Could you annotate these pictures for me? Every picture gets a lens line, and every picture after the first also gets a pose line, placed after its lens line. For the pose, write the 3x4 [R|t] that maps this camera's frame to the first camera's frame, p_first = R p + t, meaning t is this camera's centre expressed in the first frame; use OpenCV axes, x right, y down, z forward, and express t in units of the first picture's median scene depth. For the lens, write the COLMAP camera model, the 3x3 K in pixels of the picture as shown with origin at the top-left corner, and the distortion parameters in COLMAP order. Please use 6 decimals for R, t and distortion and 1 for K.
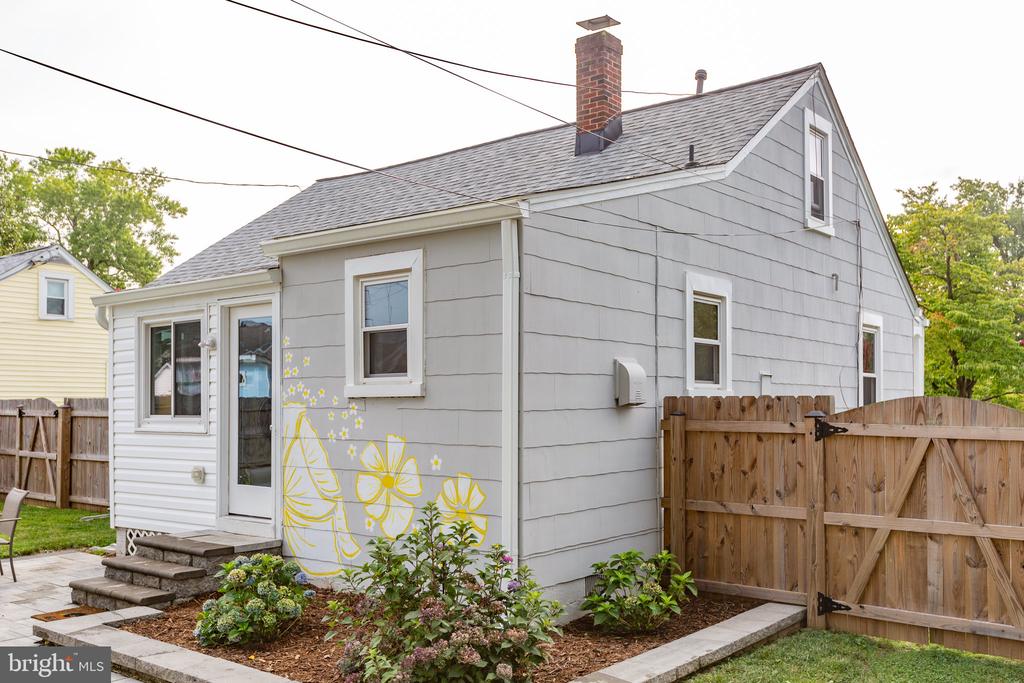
lens RADIAL K [[932.6, 0, 508.1], [0, 932.6, 376.6], [0, 0, 1]] dist [0.004618, -0.013370]
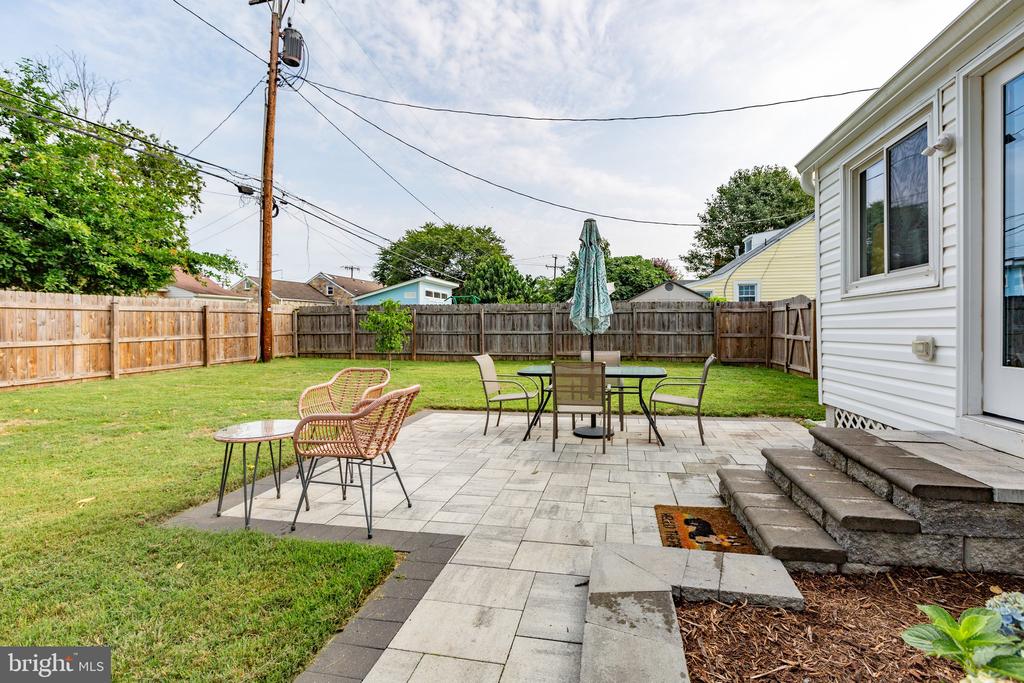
lens RADIAL K [[462.3, 0, 531.4], [0, 462.3, 331.7], [0, 0, 1]] dist [0.000791, -0.000113]
pose [[0.474970, 0.009473, -0.879951, -0.190237], [0.032833, 0.999055, 0.028477, 0.082479], [0.879389, -0.042418, 0.474210, 0.654980]]
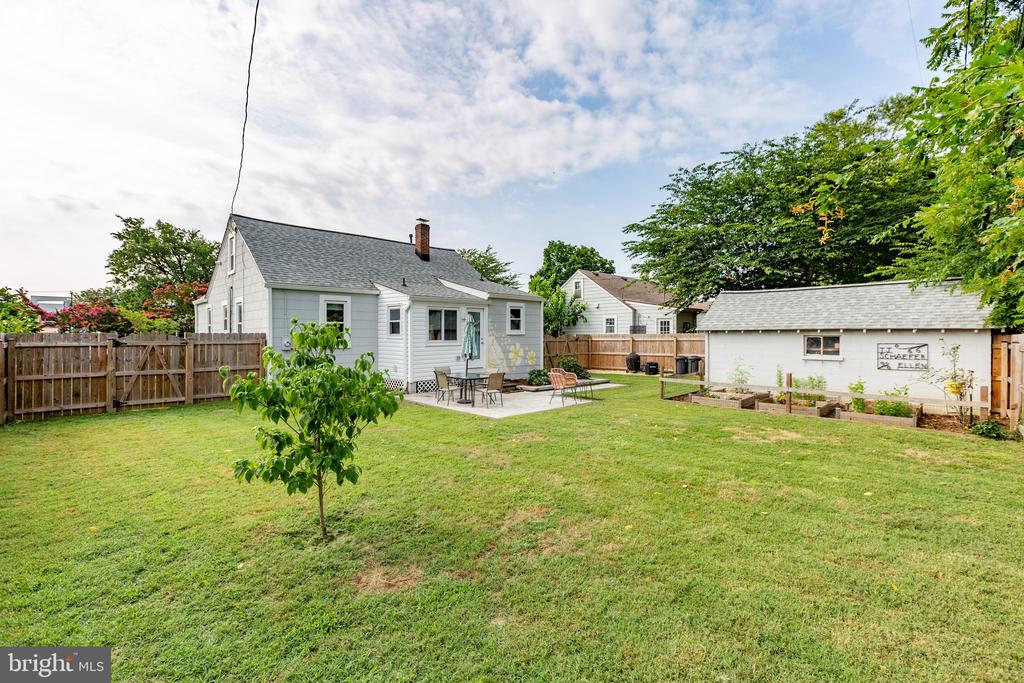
lens RADIAL K [[461.4, 0, 505.3], [0, 461.4, 335.2], [0, 0, 1]] dist [0.012105, -0.000176]
pose [[0.126272, -0.002673, 0.991992, -2.141961], [-0.031940, 0.999467, 0.006759, 0.010121], [-0.991481, -0.032538, 0.126119, 0.712171]]
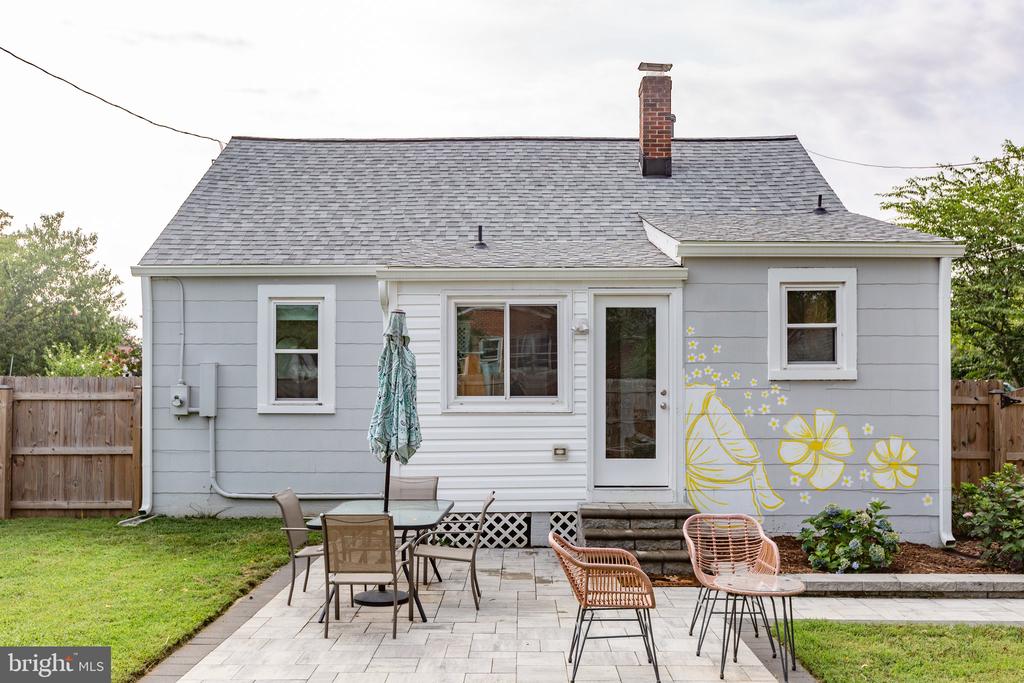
lens RADIAL K [[951.3, 0, 512.1], [0, 951.3, 370.4], [0, 0, 1]] dist [-0.013782, -0.002831]
pose [[0.780459, 0.009214, 0.625139, -1.170153], [-0.019539, 0.999762, 0.009659, 0.004171], [-0.624901, -0.019753, 0.780454, 0.222506]]
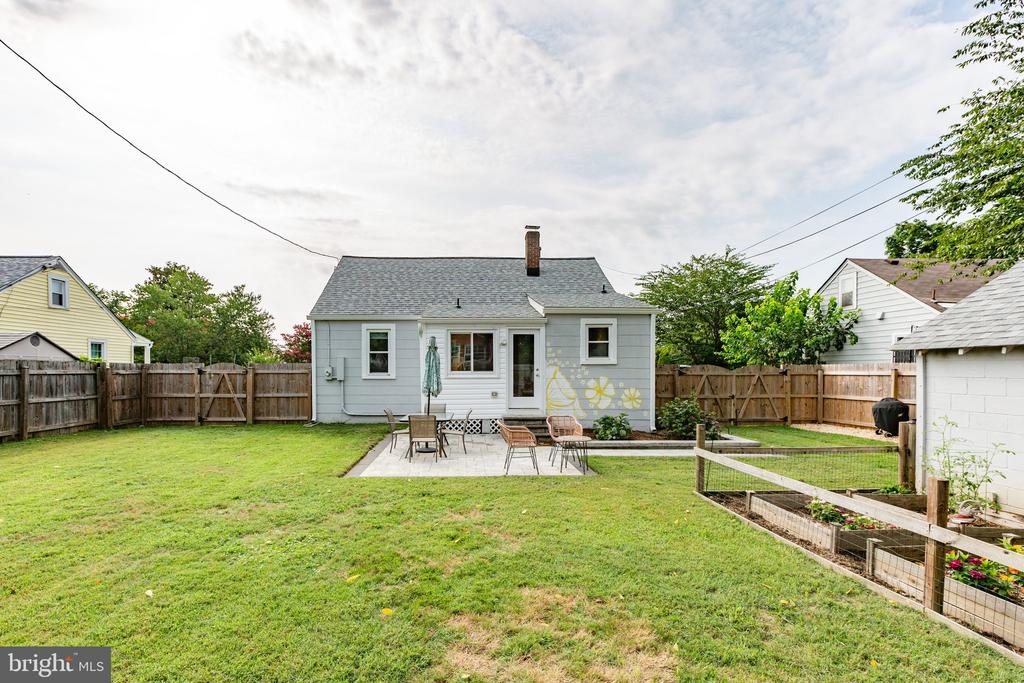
lens RADIAL K [[470.5, 0, 469.5], [0, 470.5, 366.7], [0, 0, 1]] dist [-0.005853, -0.000437]
pose [[0.764650, 0.001524, 0.644444, -1.347911], [-0.019772, 0.999582, 0.021095, 0.005294], [-0.644143, -0.028873, 0.764360, 0.079976]]
